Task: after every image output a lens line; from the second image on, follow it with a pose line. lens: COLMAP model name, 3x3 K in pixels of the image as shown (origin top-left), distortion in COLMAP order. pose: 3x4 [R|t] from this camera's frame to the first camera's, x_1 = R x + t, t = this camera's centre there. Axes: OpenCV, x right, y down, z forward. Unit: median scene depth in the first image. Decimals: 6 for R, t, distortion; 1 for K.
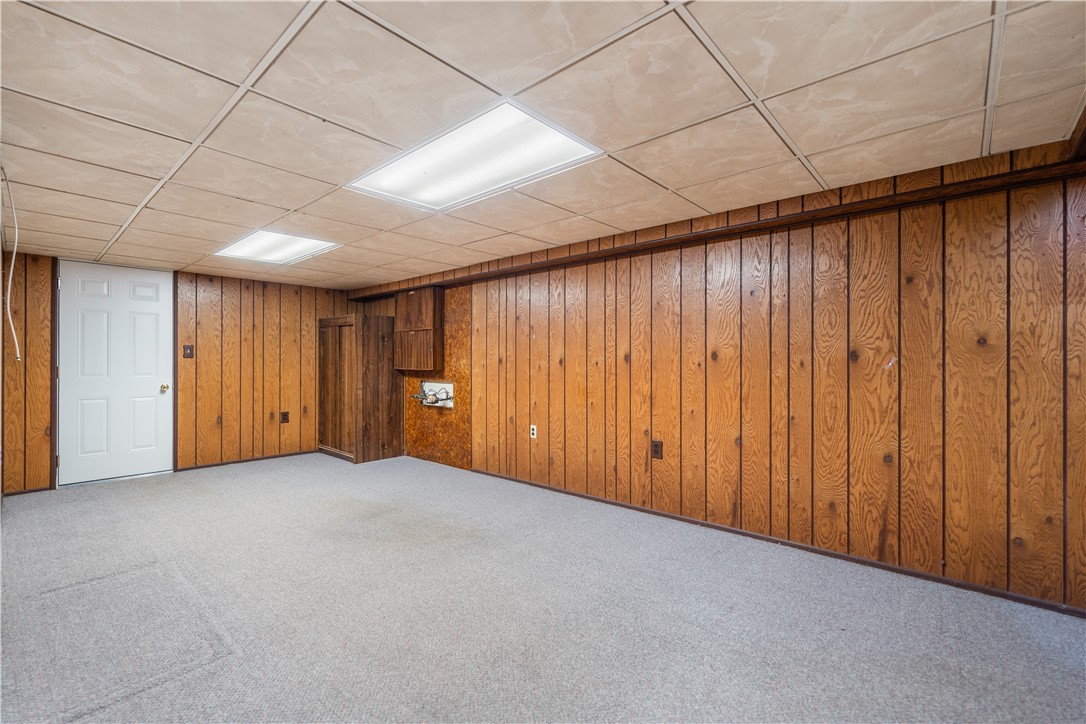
lens RADIAL K [[466.8, 0, 540.3], [0, 466.8, 357.5], [0, 0, 1]] dist [-0.001321, -0.000067]
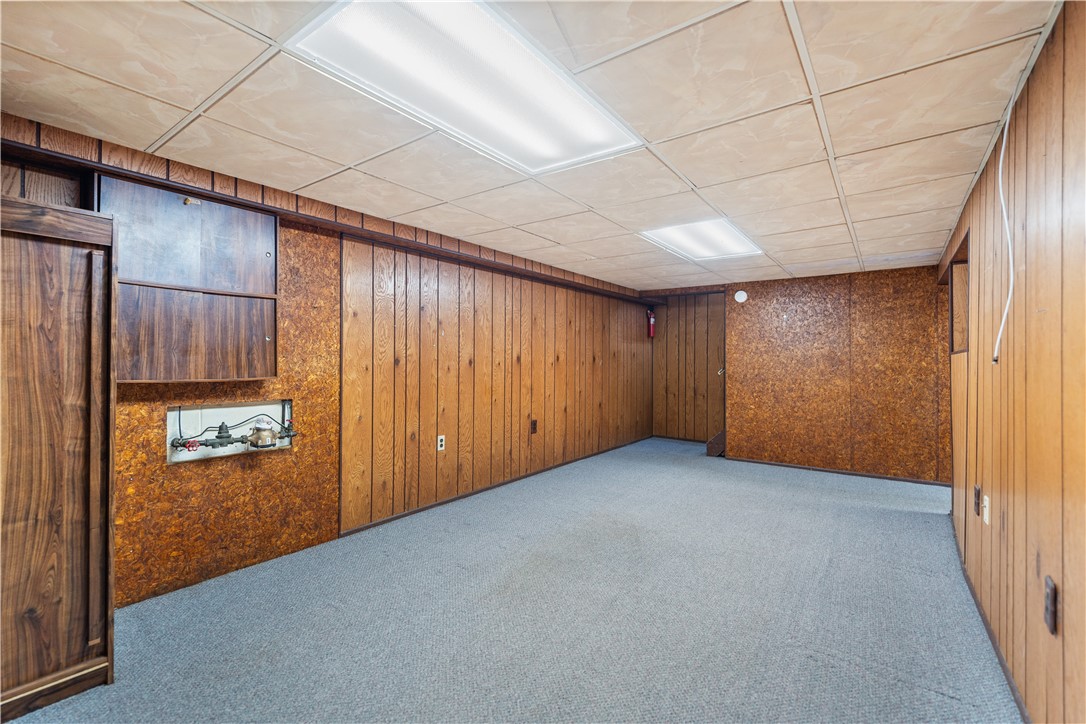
lens RADIAL K [[480.8, 0, 540.8], [0, 480.8, 361.3], [0, 0, 1]] dist [0.003687, -0.000199]
pose [[-0.098916, -0.000221, 0.995096, -0.973616], [-0.008967, 0.999960, -0.000669, 0.005935], [-0.995055, -0.008989, -0.098914, 0.953722]]
